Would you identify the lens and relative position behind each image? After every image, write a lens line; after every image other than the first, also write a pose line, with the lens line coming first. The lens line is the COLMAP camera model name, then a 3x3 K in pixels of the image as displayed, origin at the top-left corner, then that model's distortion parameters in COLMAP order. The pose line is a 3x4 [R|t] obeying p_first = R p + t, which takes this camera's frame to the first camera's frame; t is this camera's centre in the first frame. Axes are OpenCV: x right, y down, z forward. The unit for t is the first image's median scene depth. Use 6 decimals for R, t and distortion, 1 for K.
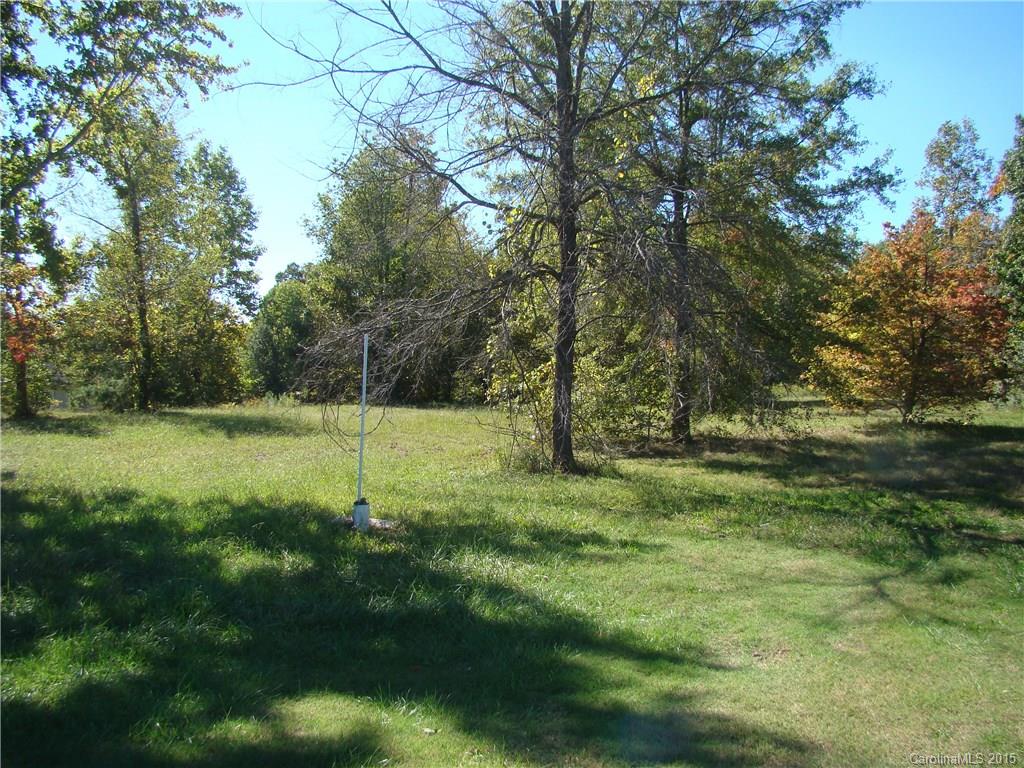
lens RADIAL K [[954.3, 0, 512.0], [0, 954.3, 384.0], [0, 0, 1]] dist [-0.157293, 0.105391]
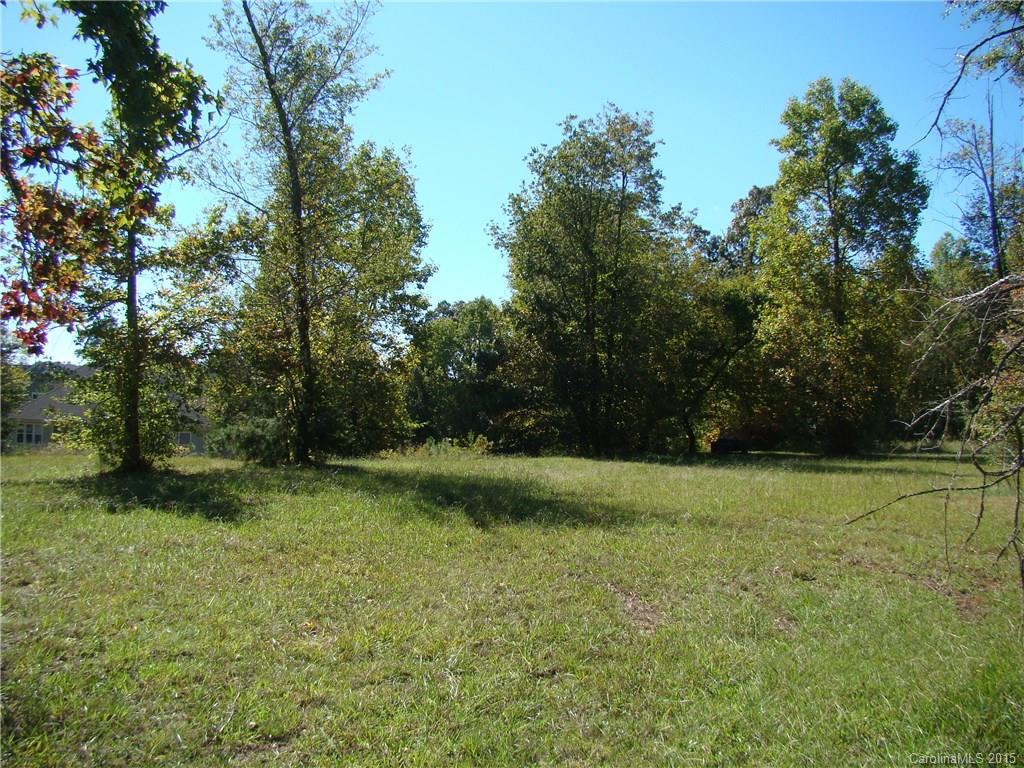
lens RADIAL K [[954.3, 0, 512.0], [0, 954.3, 384.0], [0, 0, 1]] dist [-0.157293, 0.105391]
pose [[0.990389, 0.007725, -0.138095, -0.091200], [-0.014624, 0.998691, -0.049013, 0.001074], [0.137536, 0.050562, 0.989205, 0.203313]]
